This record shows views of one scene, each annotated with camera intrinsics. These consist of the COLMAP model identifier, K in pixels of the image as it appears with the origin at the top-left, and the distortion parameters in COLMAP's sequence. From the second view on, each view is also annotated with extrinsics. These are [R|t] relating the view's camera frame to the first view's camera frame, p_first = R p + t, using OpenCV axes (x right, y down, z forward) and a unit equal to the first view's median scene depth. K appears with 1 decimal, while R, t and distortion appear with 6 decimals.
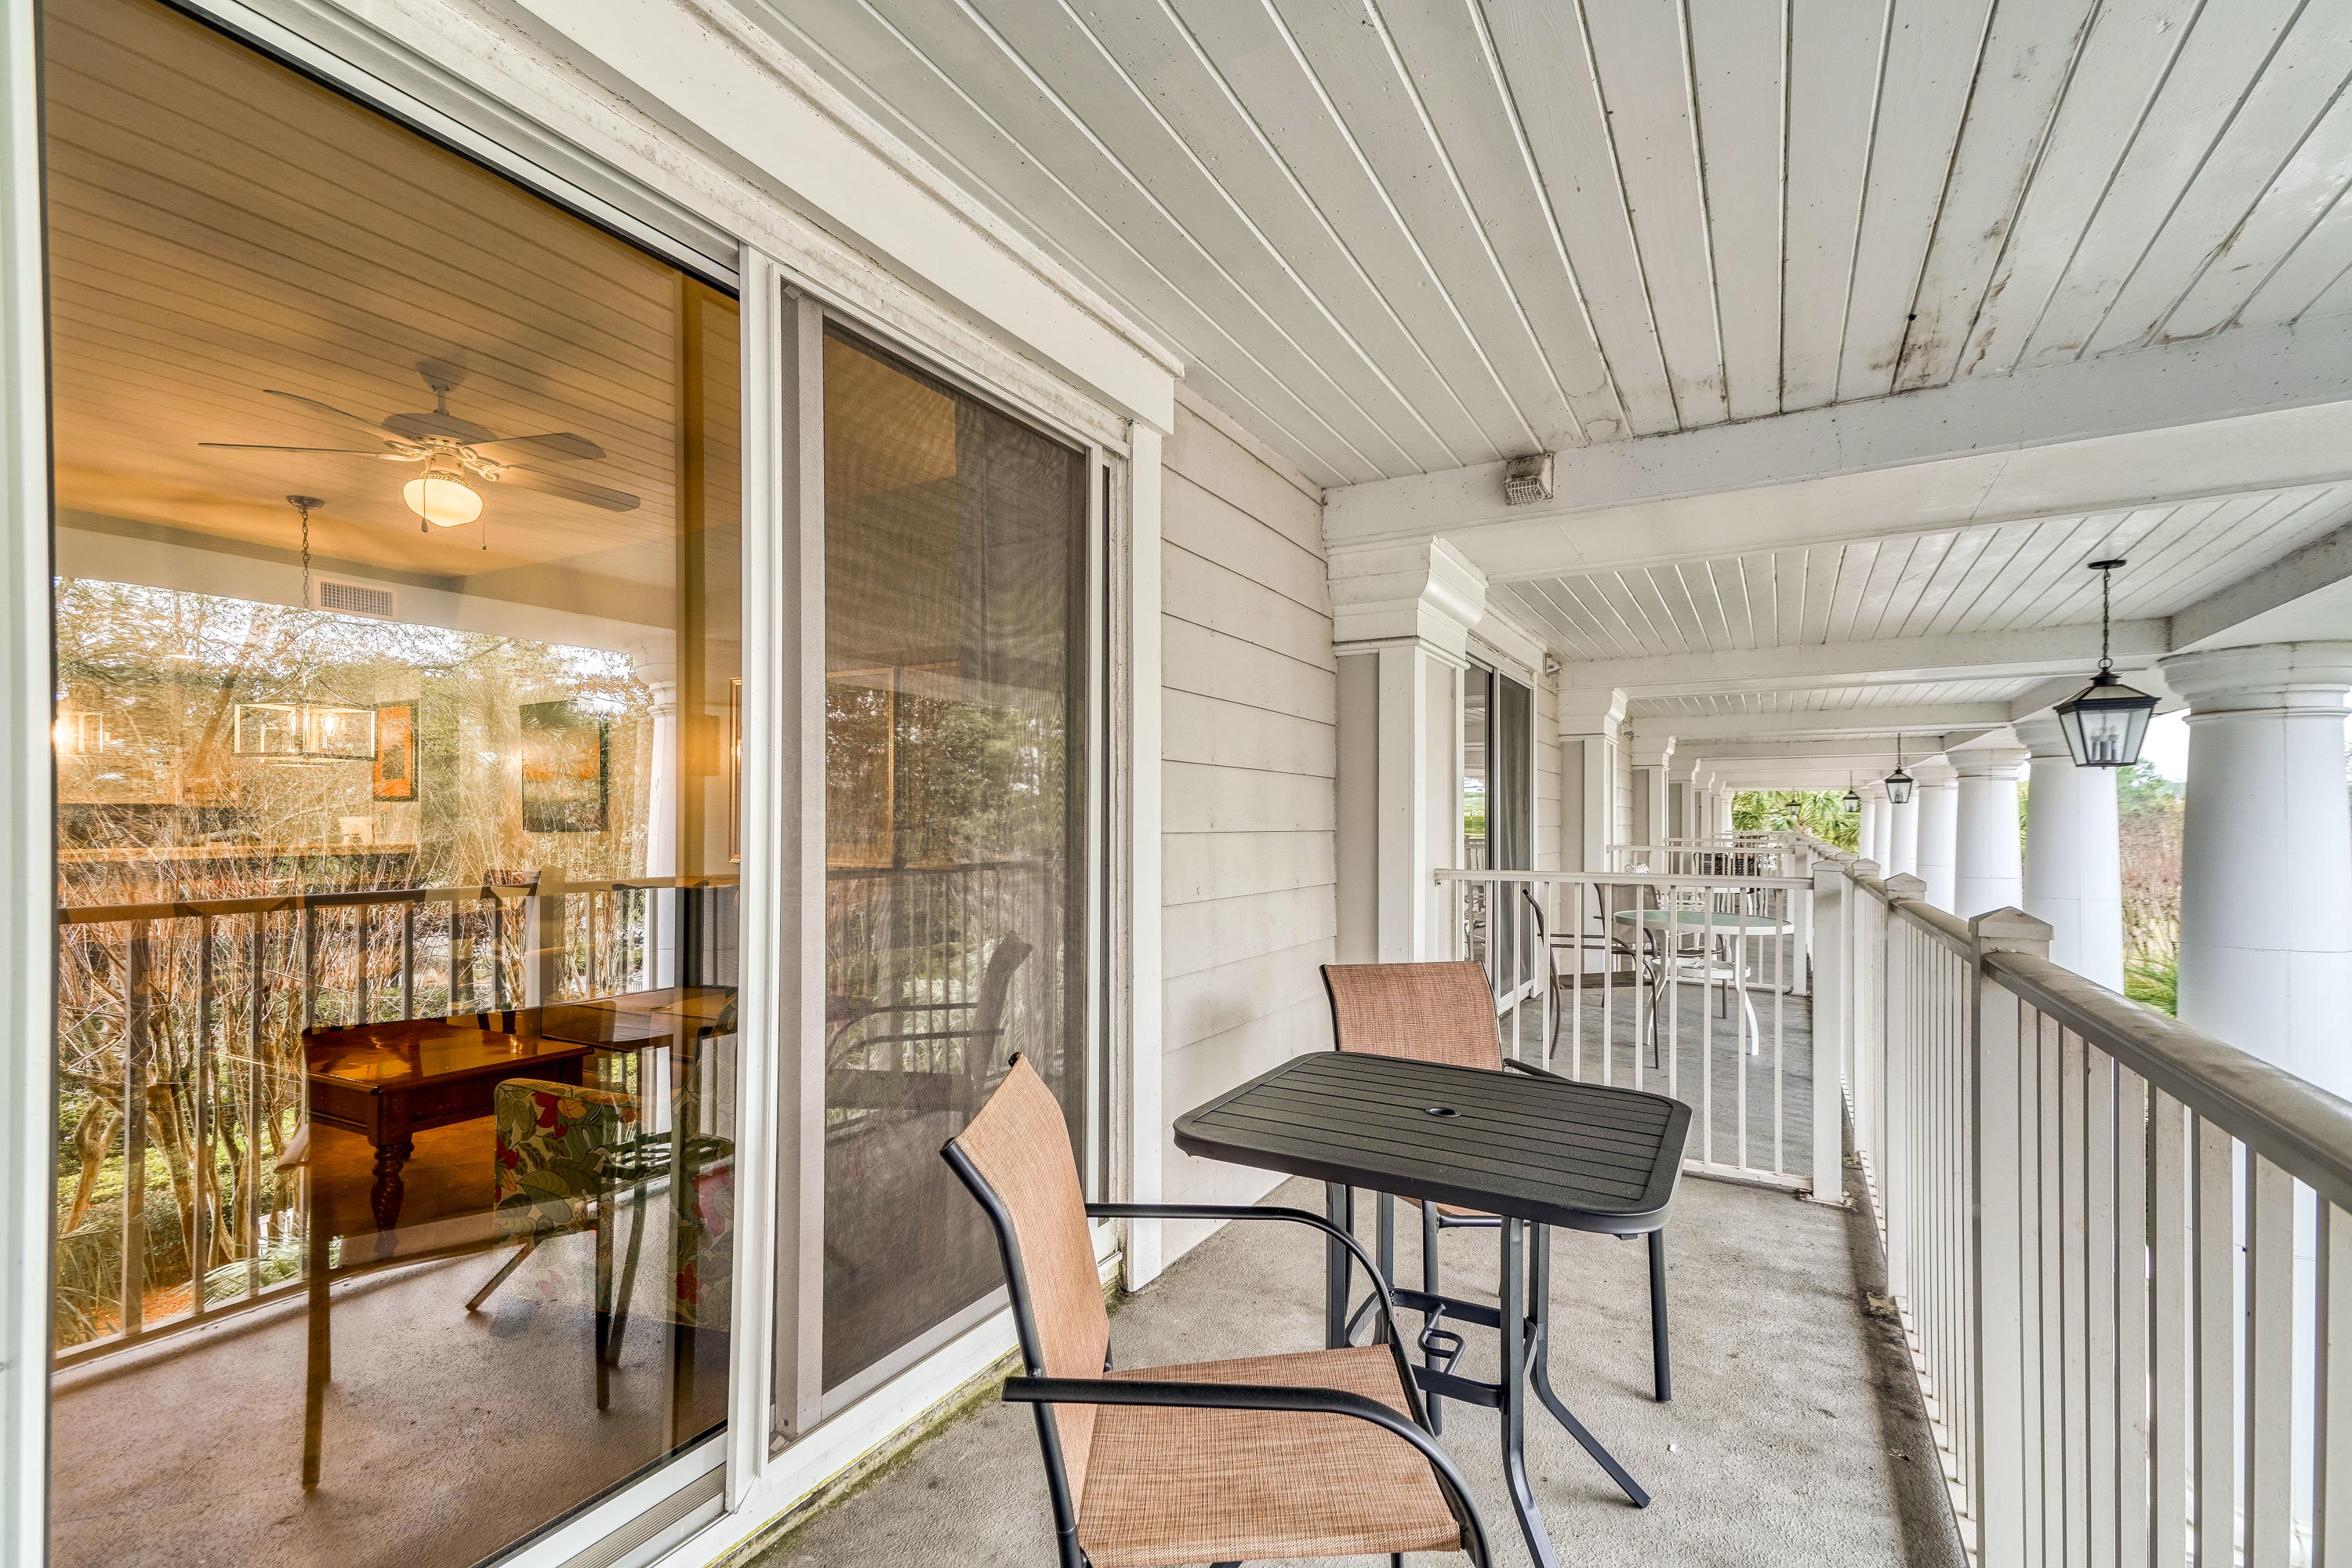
lens RADIAL K [[1066.2, 0, 1175.9], [0, 1066.2, 813.6], [0, 0, 1]] dist [0.053531, -0.010028]
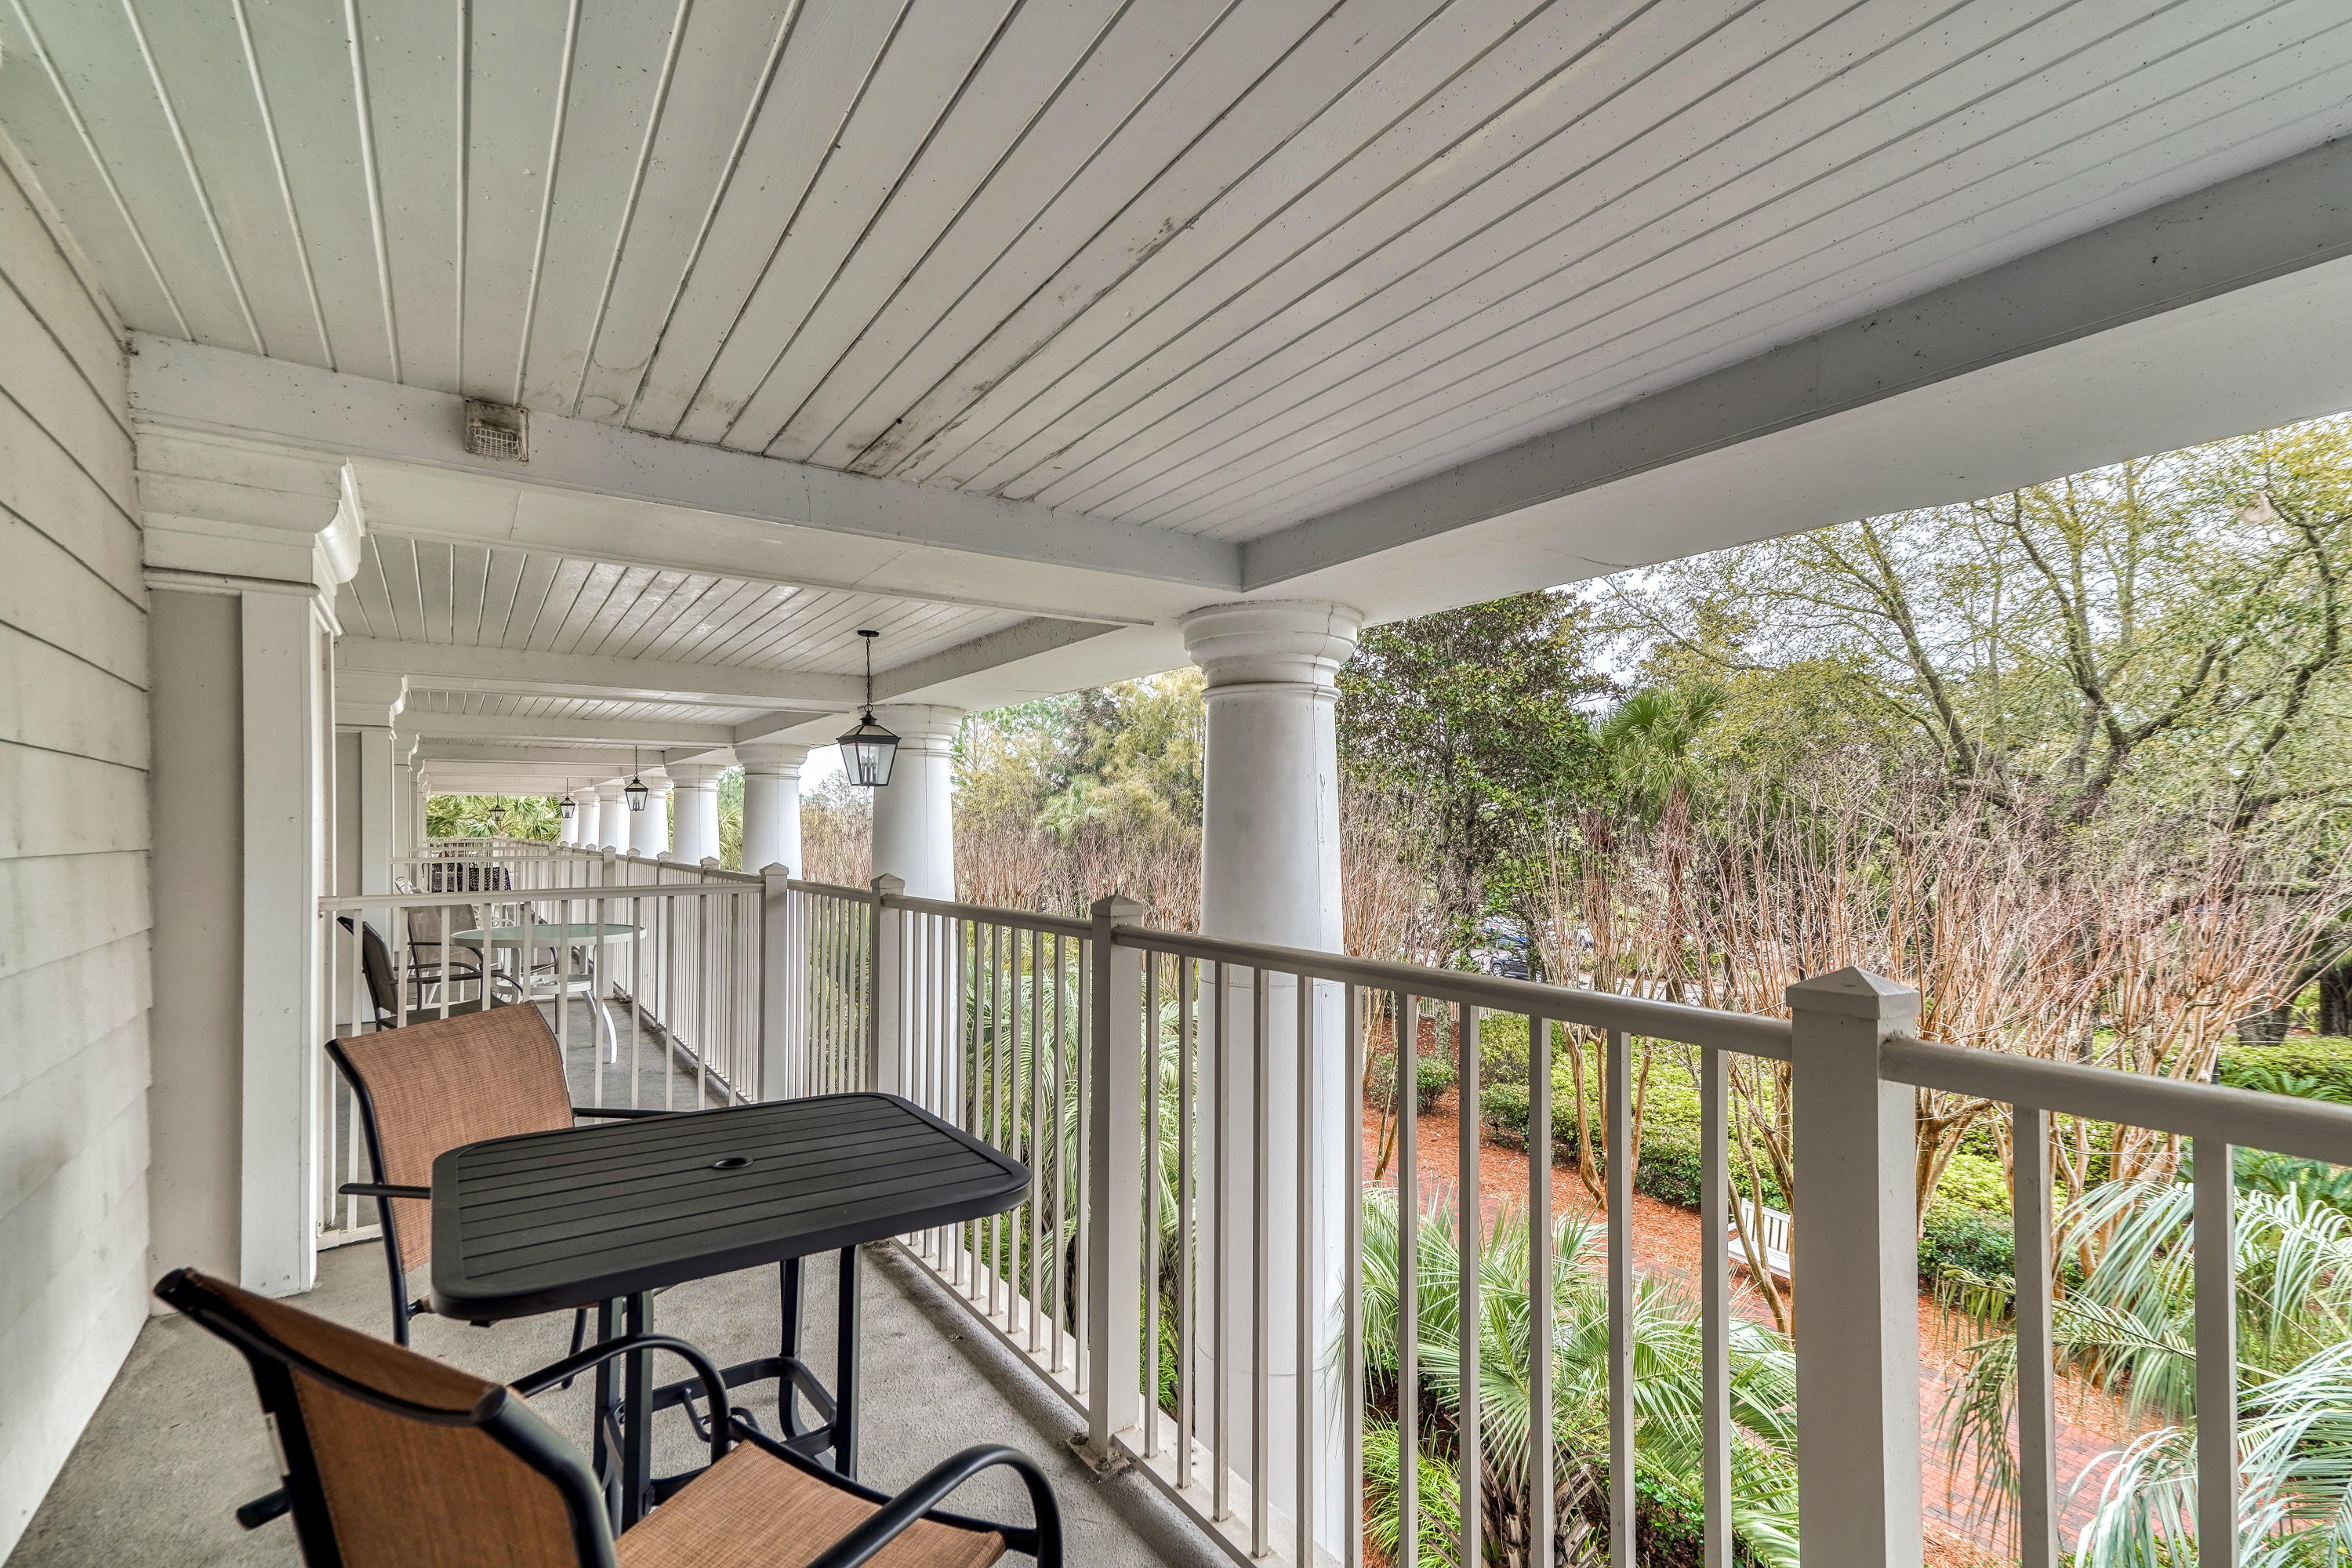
lens RADIAL K [[1066.2, 0, 1172.8], [0, 1066.2, 820.9], [0, 0, 1]] dist [0.053531, -0.010028]
pose [[0.454671, 0.001135, 0.890659, -0.196990], [-0.003029, 0.999995, 0.000272, -0.004506], [-0.890655, -0.002821, 0.454672, 0.134319]]
